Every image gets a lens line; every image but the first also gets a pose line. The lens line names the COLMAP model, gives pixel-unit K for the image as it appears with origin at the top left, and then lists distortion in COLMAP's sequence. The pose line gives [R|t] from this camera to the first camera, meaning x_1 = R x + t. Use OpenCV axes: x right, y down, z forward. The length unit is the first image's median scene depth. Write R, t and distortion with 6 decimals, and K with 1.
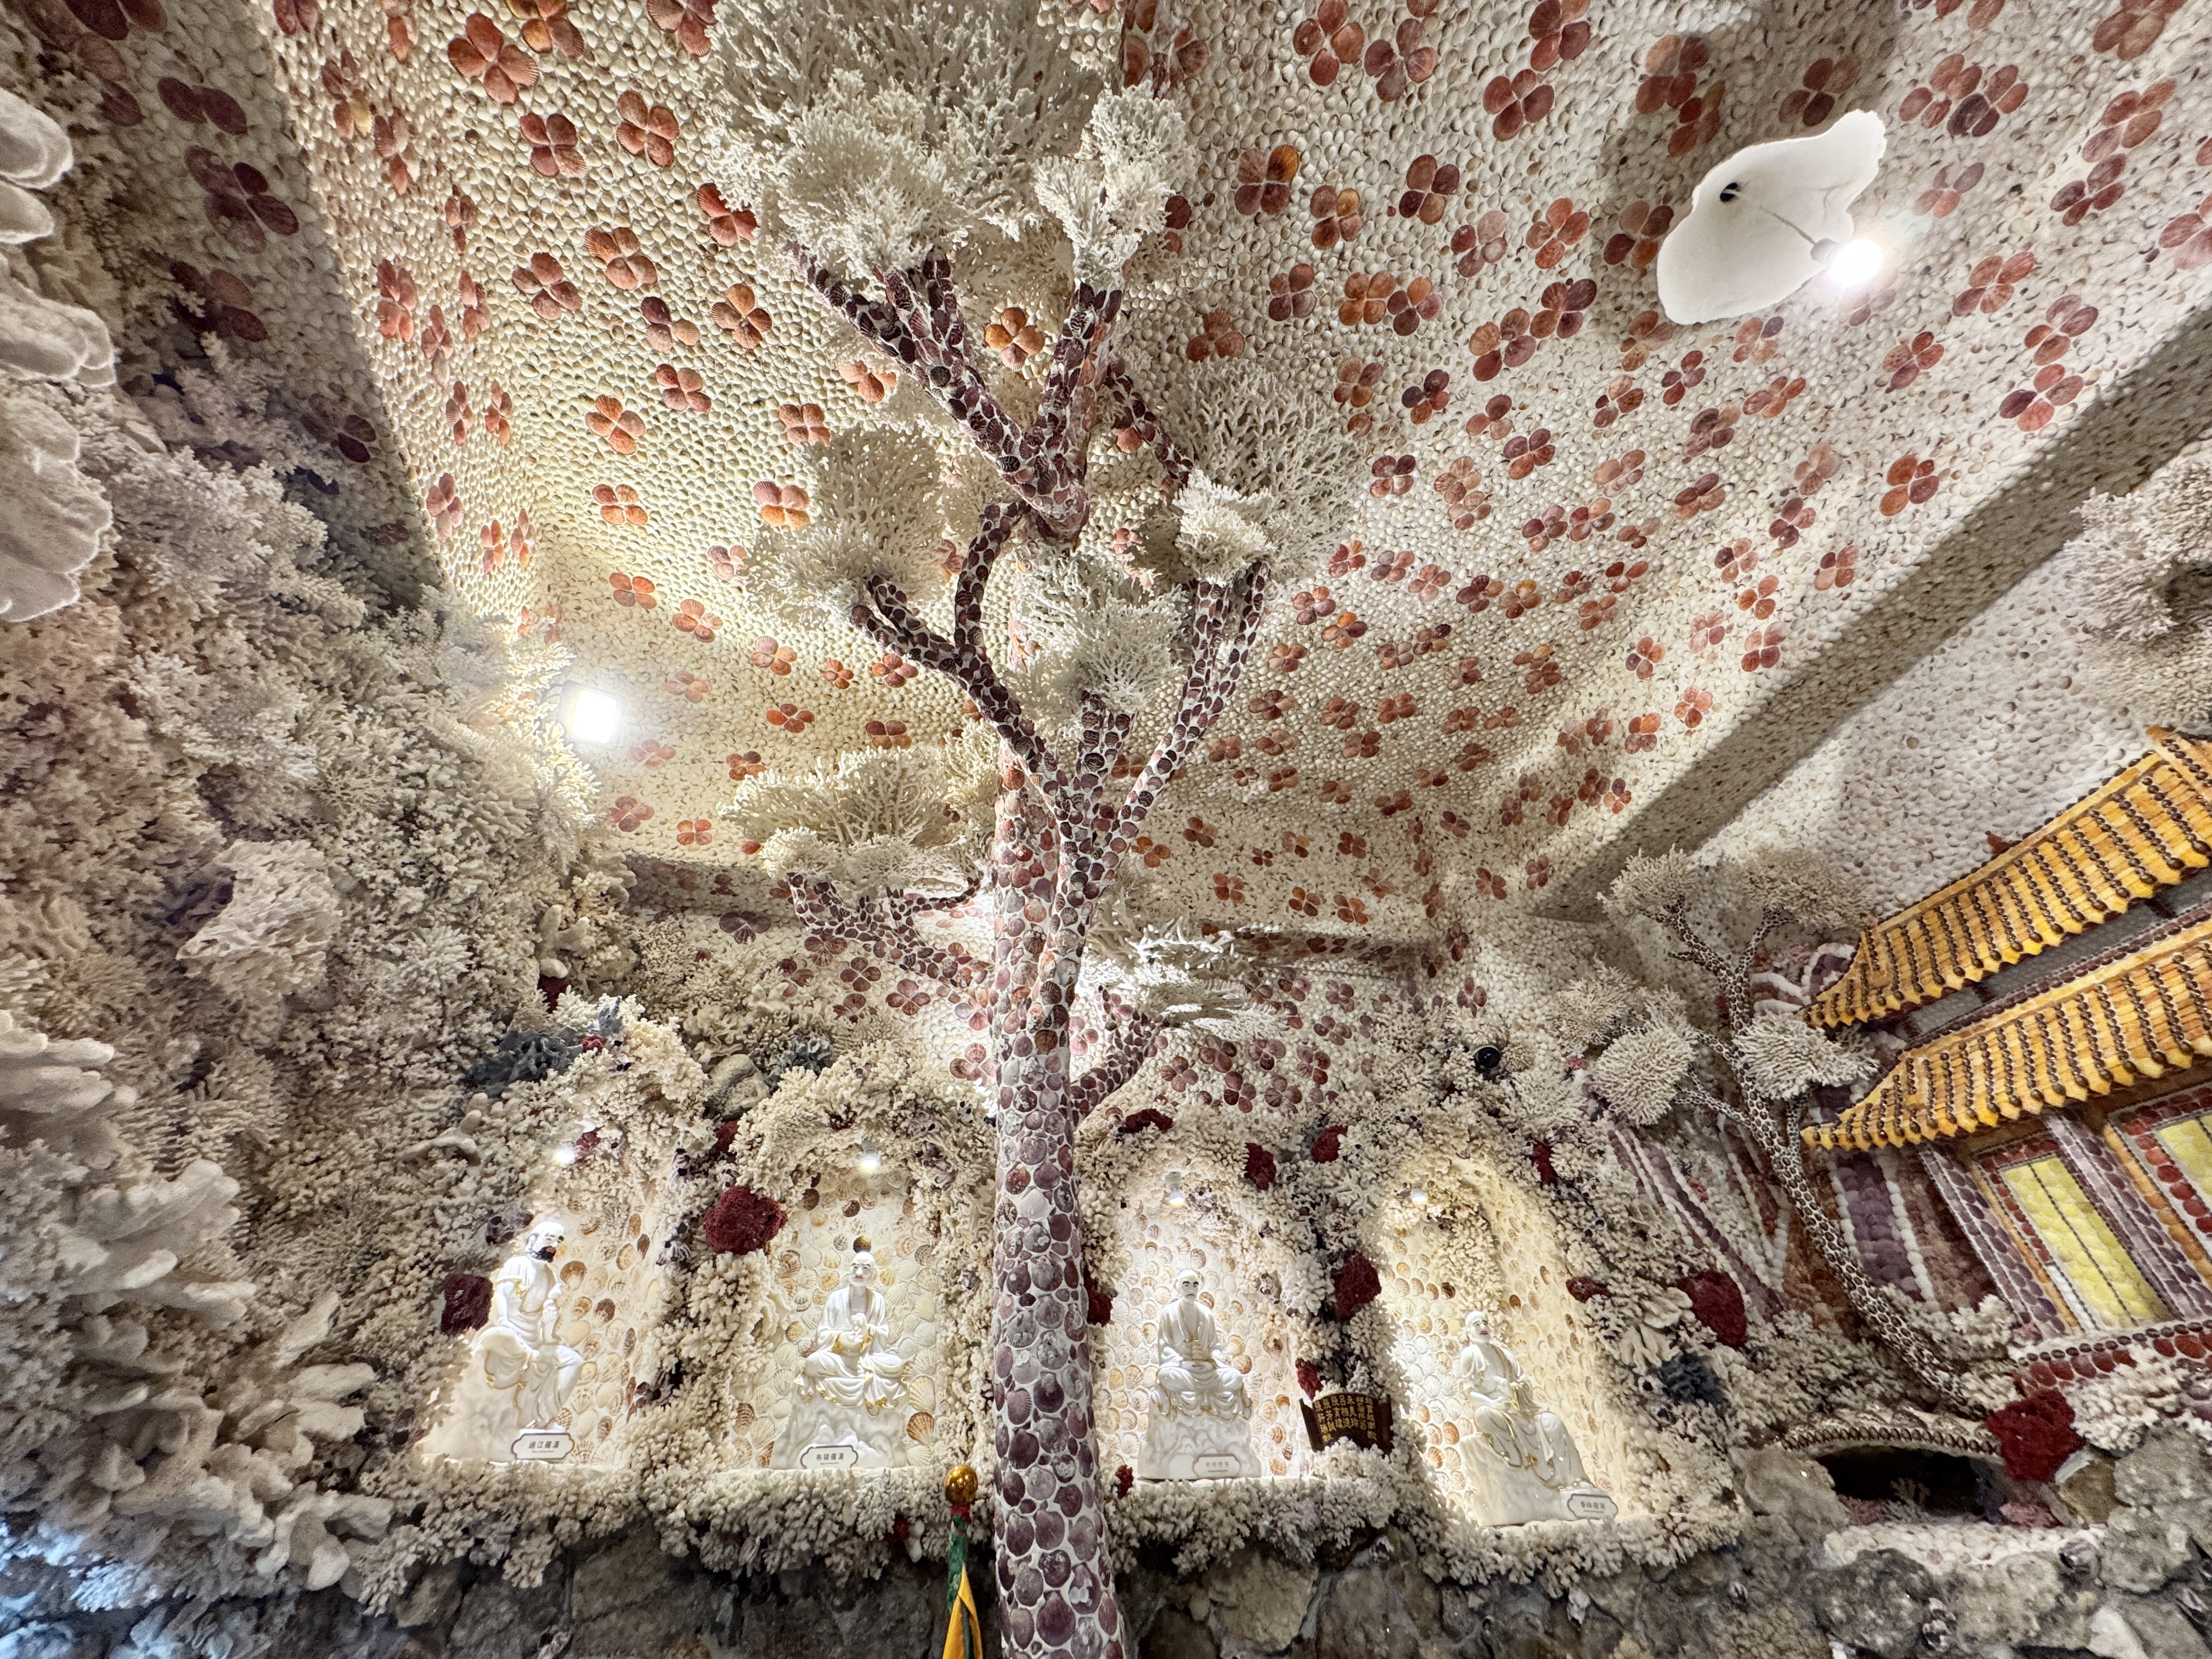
lens RADIAL K [[882.8, 0, 1104.4], [0, 882.8, 834.3], [0, 0, 1]] dist [-0.005936, 0.000726]
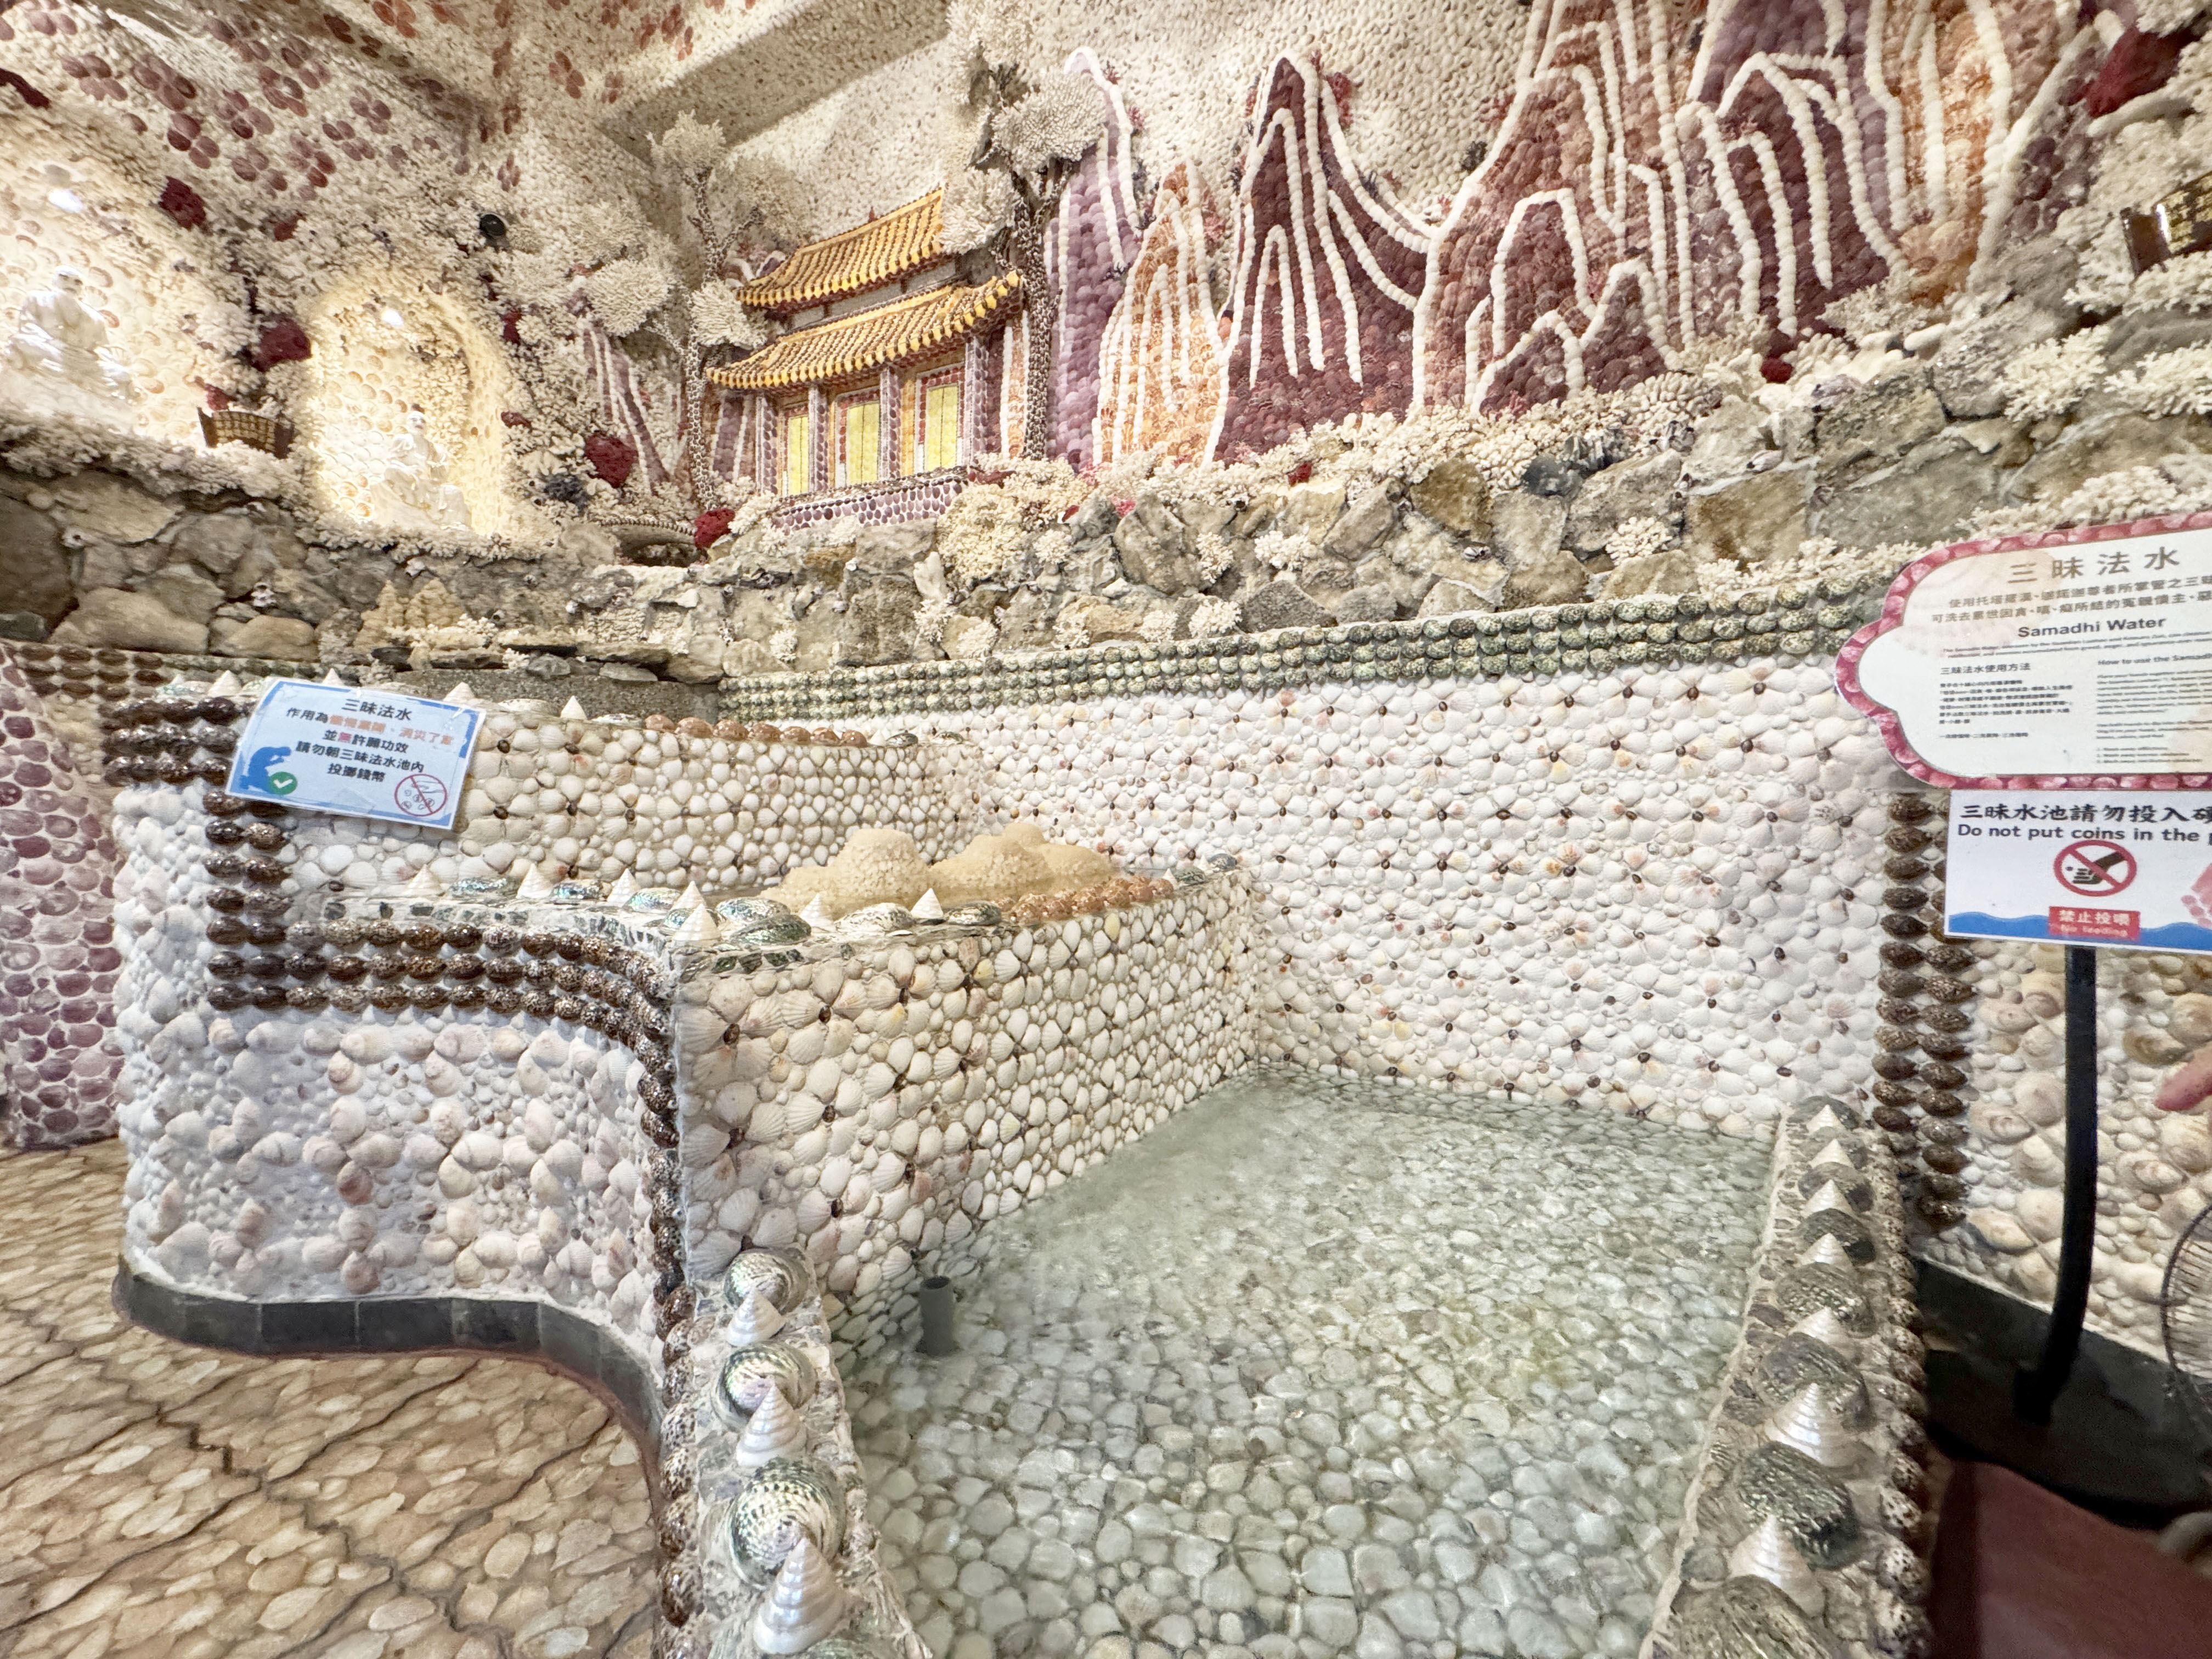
lens RADIAL K [[882.8, 0, 1101.2], [0, 882.8, 827.8], [0, 0, 1]] dist [-0.005936, 0.000726]
pose [[0.678533, 0.021488, 0.734256, 0.168588], [-0.490265, 0.757613, 0.430887, -0.032883], [-0.547023, -0.652351, 0.524600, -0.581531]]
